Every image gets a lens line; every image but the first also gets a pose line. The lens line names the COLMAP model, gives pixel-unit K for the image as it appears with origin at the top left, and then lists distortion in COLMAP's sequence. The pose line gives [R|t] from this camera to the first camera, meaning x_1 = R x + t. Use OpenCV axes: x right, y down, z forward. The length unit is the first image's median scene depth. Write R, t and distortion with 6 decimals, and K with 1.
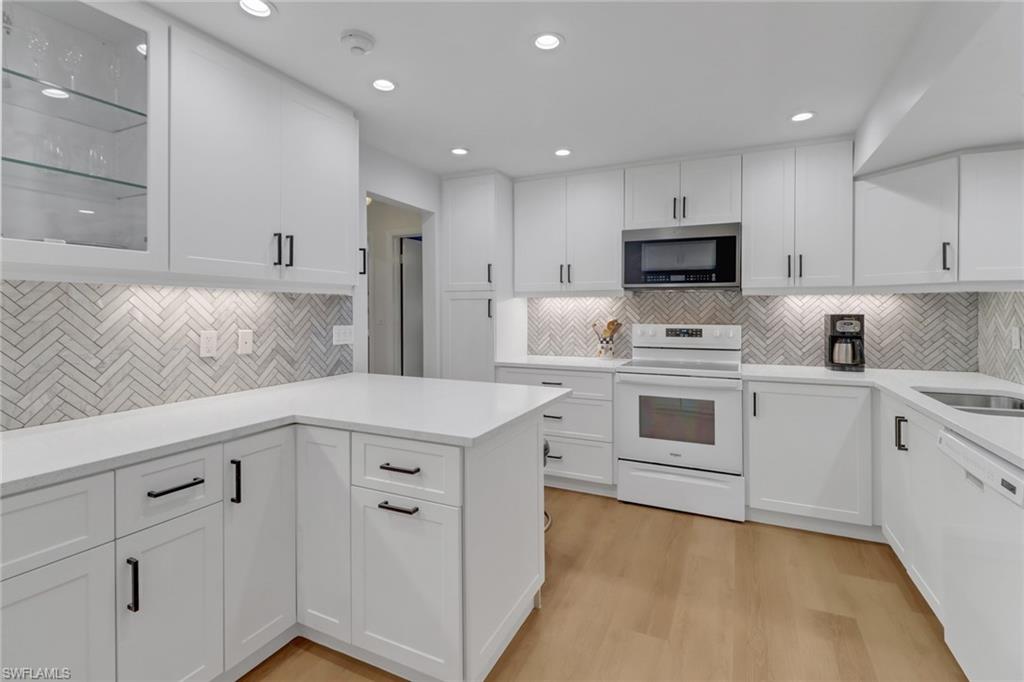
lens RADIAL K [[486.3, 0, 514.4], [0, 486.3, 320.7], [0, 0, 1]] dist [-0.002420, 0.000361]
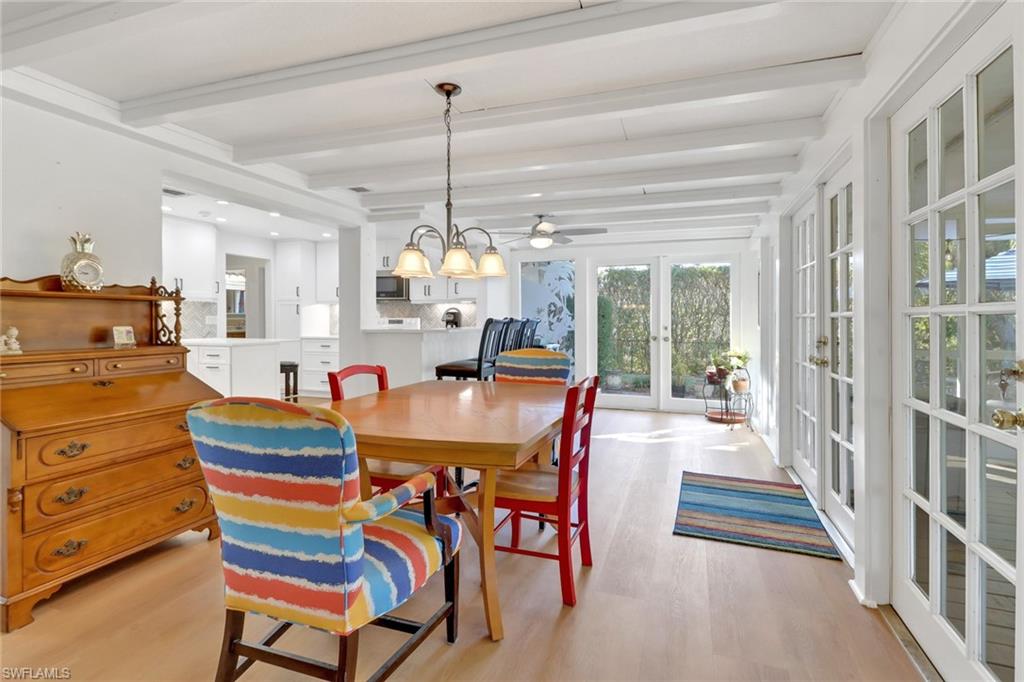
lens RADIAL K [[486.3, 0, 510.8], [0, 486.3, 335.2], [0, 0, 1]] dist [-0.002420, 0.000361]
pose [[0.995776, -0.002437, 0.091779, 0.648005], [0.001927, 0.999982, 0.005642, 0.071304], [-0.091791, -0.005442, 0.995763, -1.077440]]
